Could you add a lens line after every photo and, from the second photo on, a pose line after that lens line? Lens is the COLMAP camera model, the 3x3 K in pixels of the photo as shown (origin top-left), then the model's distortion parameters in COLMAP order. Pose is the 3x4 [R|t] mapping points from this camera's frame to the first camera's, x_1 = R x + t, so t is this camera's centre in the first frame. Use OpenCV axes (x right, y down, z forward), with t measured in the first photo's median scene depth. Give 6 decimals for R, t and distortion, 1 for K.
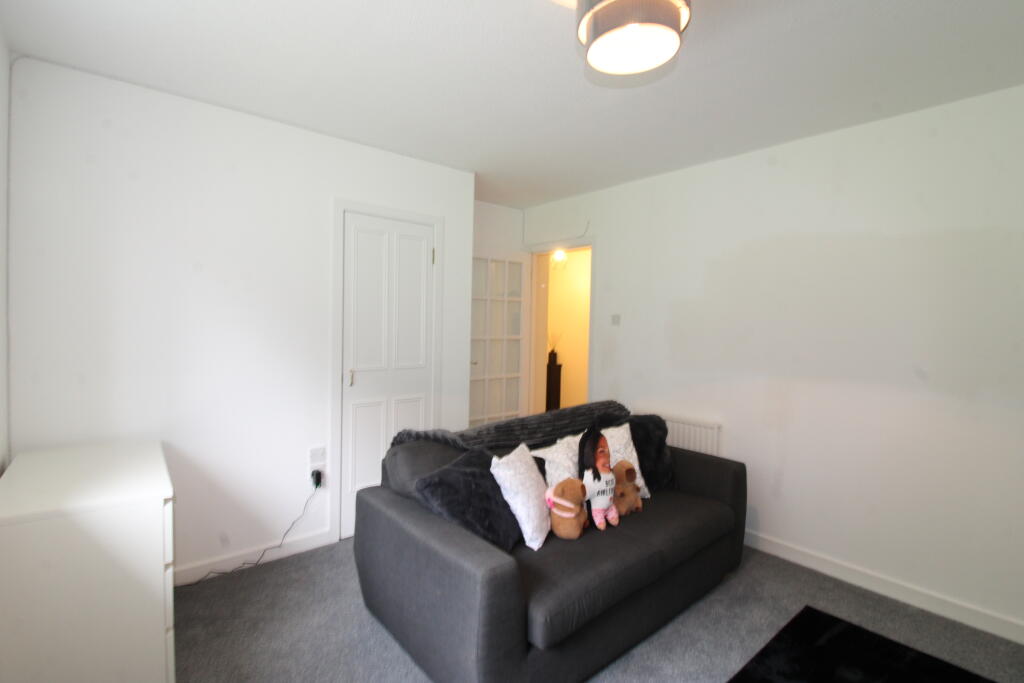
lens RADIAL K [[480.2, 0, 512.7], [0, 480.2, 336.4], [0, 0, 1]] dist [-0.000037, -0.000101]
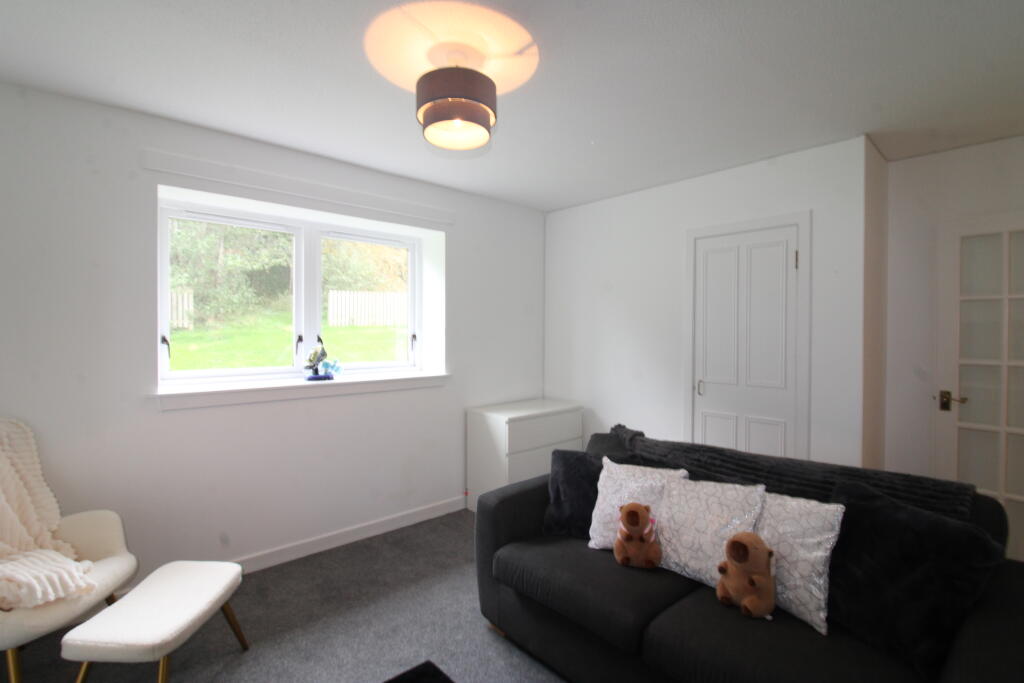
lens RADIAL K [[480.2, 0, 512.7], [0, 480.2, 336.4], [0, 0, 1]] dist [-0.000037, -0.000101]
pose [[0.043803, -0.021076, -0.998818, 0.744577], [-0.045198, 0.998712, -0.023055, 0.013892], [0.998017, 0.046154, 0.042794, 0.521953]]
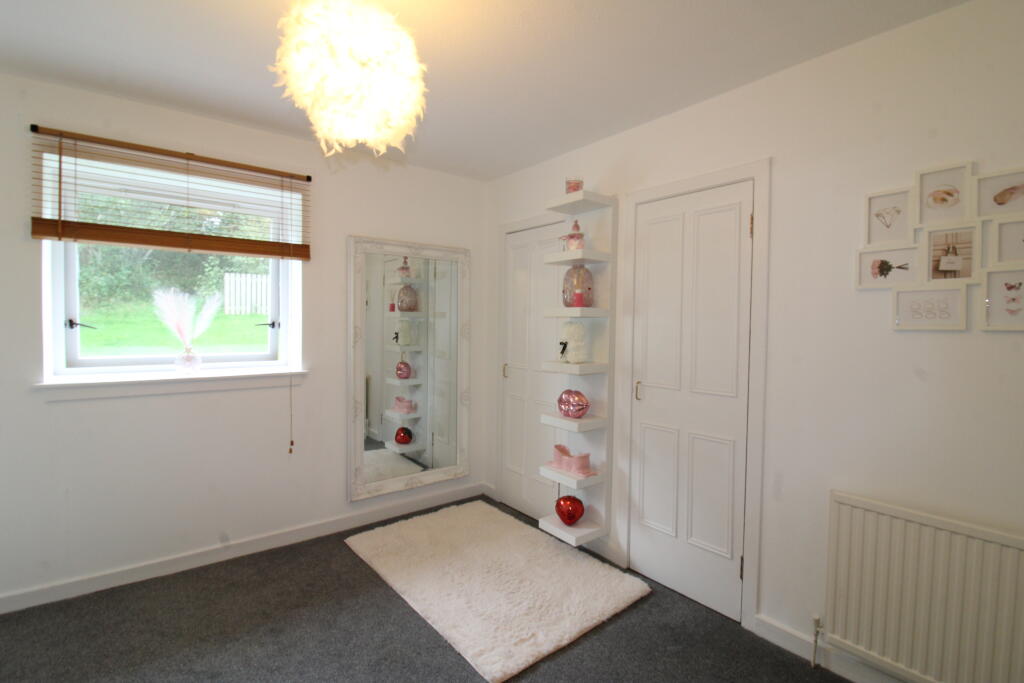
lens RADIAL K [[452.5, 0, 510.7], [0, 452.5, 319.6], [0, 0, 1]] dist [-0.000900, -0.000135]
pose [[-0.064457, -0.032838, -0.997380, 0.506215], [-0.051962, 0.998213, -0.029507, -0.006449], [0.996567, 0.049924, -0.066048, 0.818339]]
